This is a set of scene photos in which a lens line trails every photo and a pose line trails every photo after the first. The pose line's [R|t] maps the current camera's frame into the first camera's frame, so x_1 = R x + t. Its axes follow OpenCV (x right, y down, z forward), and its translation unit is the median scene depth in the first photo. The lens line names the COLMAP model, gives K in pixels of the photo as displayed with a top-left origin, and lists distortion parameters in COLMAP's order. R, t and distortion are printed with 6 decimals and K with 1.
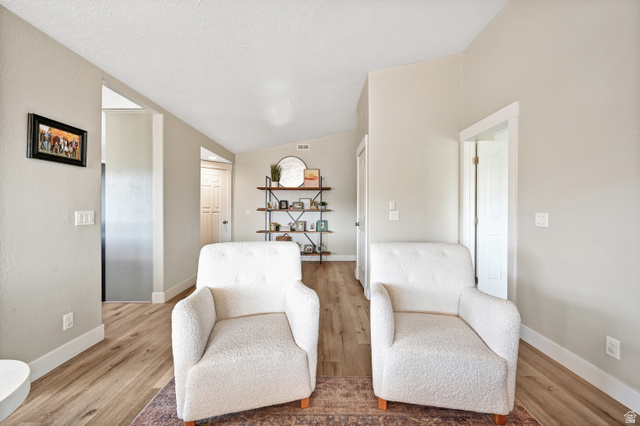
lens RADIAL K [[260.6, 0, 318.1], [0, 260.6, 205.5], [0, 0, 1]] dist [0.000753, -0.000079]
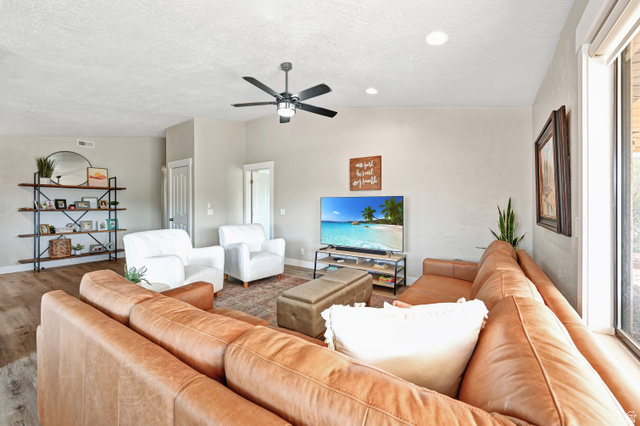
lens RADIAL K [[260.6, 0, 318.1], [0, 260.6, 205.5], [0, 0, 1]] dist [0.000753, -0.000079]
pose [[0.572036, -0.003014, 0.820223, -0.365446], [-0.006478, 0.999945, 0.008192, -0.011209], [-0.820203, -0.010000, 0.571985, -0.259182]]
